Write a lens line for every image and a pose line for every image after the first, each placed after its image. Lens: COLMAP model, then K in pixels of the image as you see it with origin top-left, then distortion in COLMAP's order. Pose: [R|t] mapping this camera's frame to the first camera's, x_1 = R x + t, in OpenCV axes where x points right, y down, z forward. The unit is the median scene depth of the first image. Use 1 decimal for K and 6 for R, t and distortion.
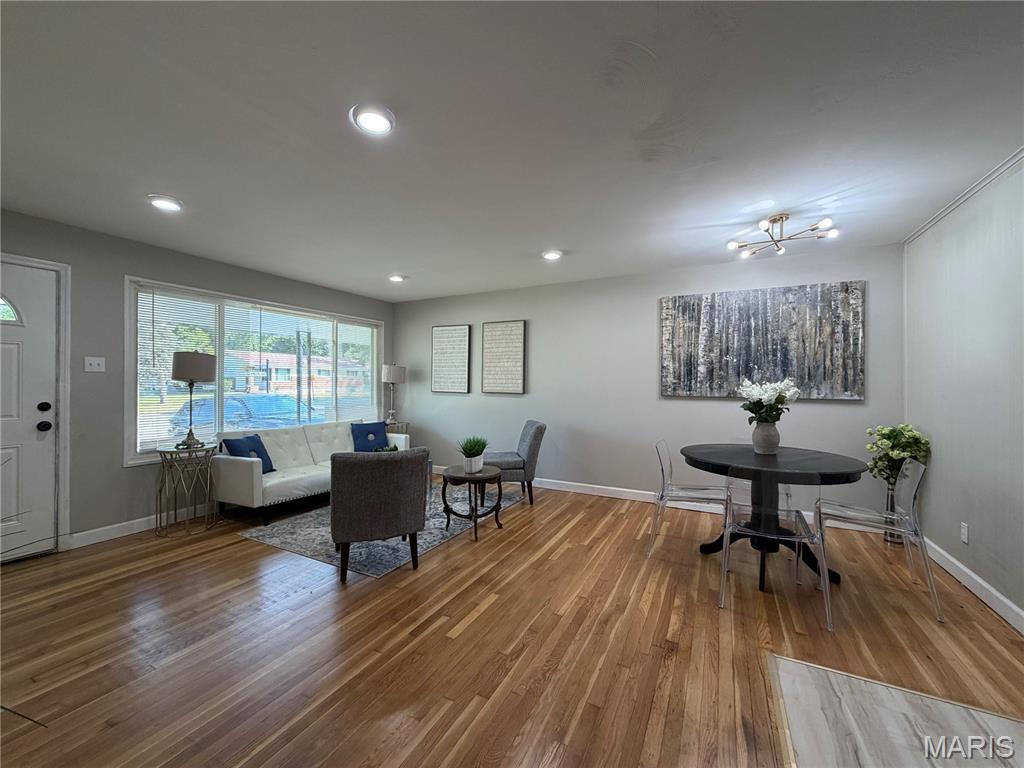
lens RADIAL K [[406.8, 0, 509.5], [0, 406.8, 382.3], [0, 0, 1]] dist [-0.000568, -0.000115]
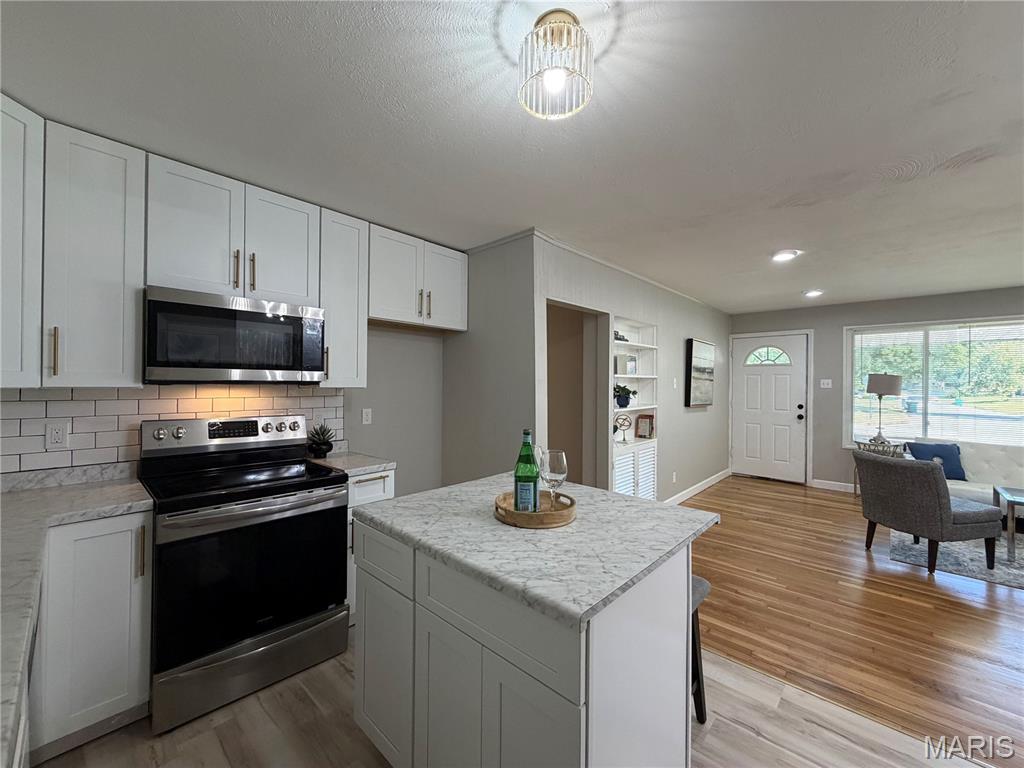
lens RADIAL K [[406.8, 0, 509.5], [0, 406.8, 382.3], [0, 0, 1]] dist [-0.000568, -0.000115]
pose [[-0.260650, -0.004886, -0.965421, 0.849755], [-0.004252, 0.999983, -0.003913, -0.033343], [0.965424, 0.003085, -0.260666, 0.144861]]
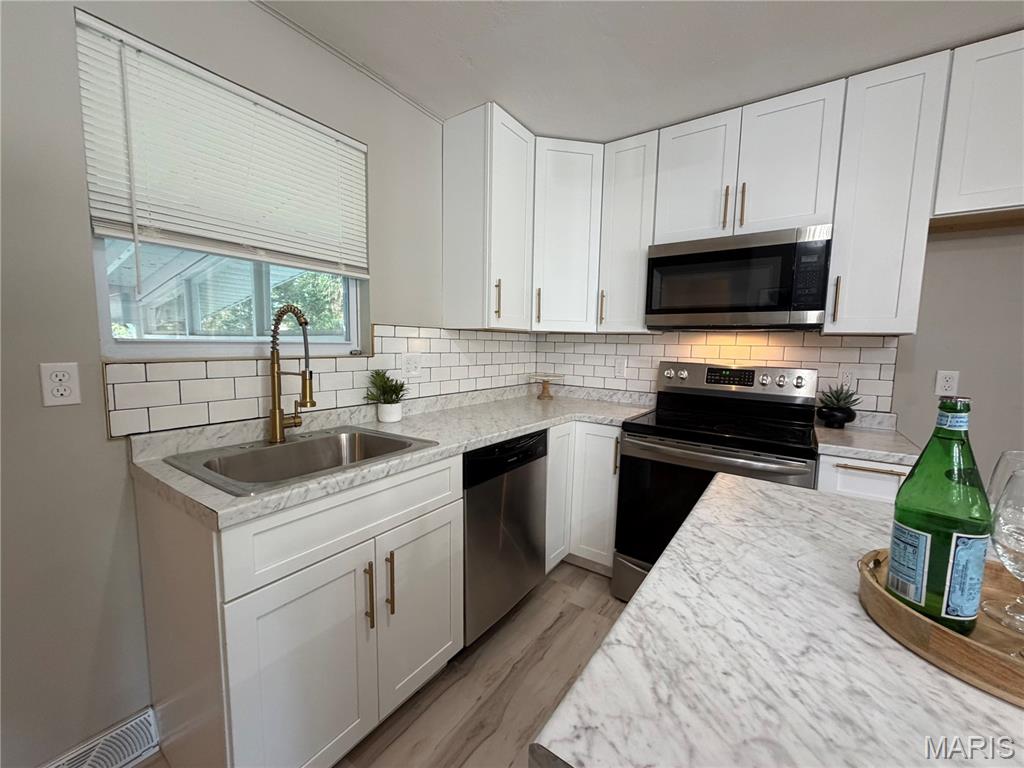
lens RADIAL K [[406.8, 0, 509.5], [0, 406.8, 382.3], [0, 0, 1]] dist [-0.000568, -0.000115]
pose [[-0.991627, -0.029806, 0.125650, 0.609445], [-0.017903, 0.995334, 0.094815, -0.005774], [-0.127889, 0.091772, -0.987533, 0.222522]]
